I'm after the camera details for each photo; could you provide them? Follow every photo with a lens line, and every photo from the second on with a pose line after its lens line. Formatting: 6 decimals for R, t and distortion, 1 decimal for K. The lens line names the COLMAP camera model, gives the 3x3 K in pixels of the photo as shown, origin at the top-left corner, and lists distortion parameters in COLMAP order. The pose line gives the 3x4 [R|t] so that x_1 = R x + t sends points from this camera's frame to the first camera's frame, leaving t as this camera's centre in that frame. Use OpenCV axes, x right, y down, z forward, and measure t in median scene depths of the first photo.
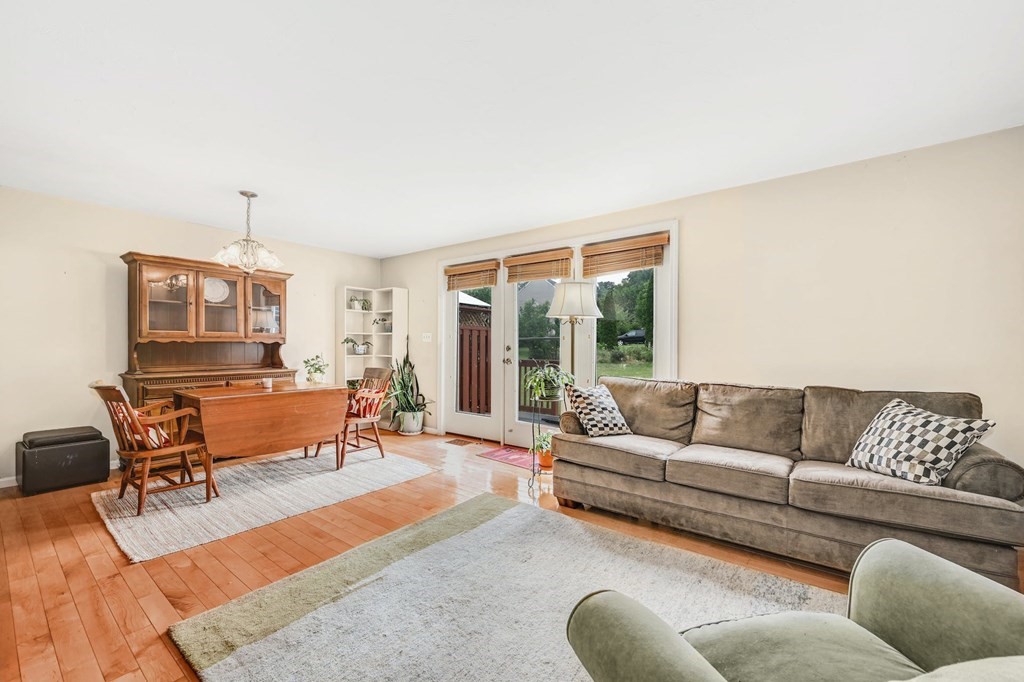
lens RADIAL K [[407.6, 0, 522.2], [0, 407.6, 348.6], [0, 0, 1]] dist [0.002326, 0.000140]
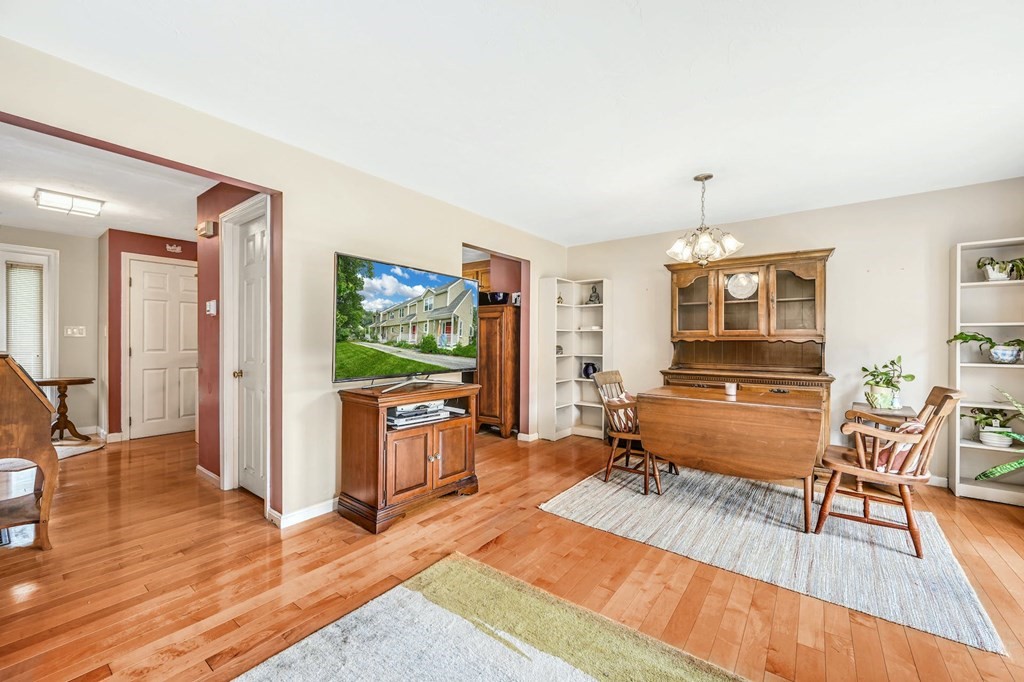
lens RADIAL K [[412.7, 0, 519.9], [0, 412.7, 343.0], [0, 0, 1]] dist [-0.003176, -0.000035]
pose [[-0.008350, 0.002509, -0.999962, 0.221780], [-0.012053, 0.999924, 0.002609, -0.008106], [0.999892, 0.012074, -0.008319, 0.537770]]
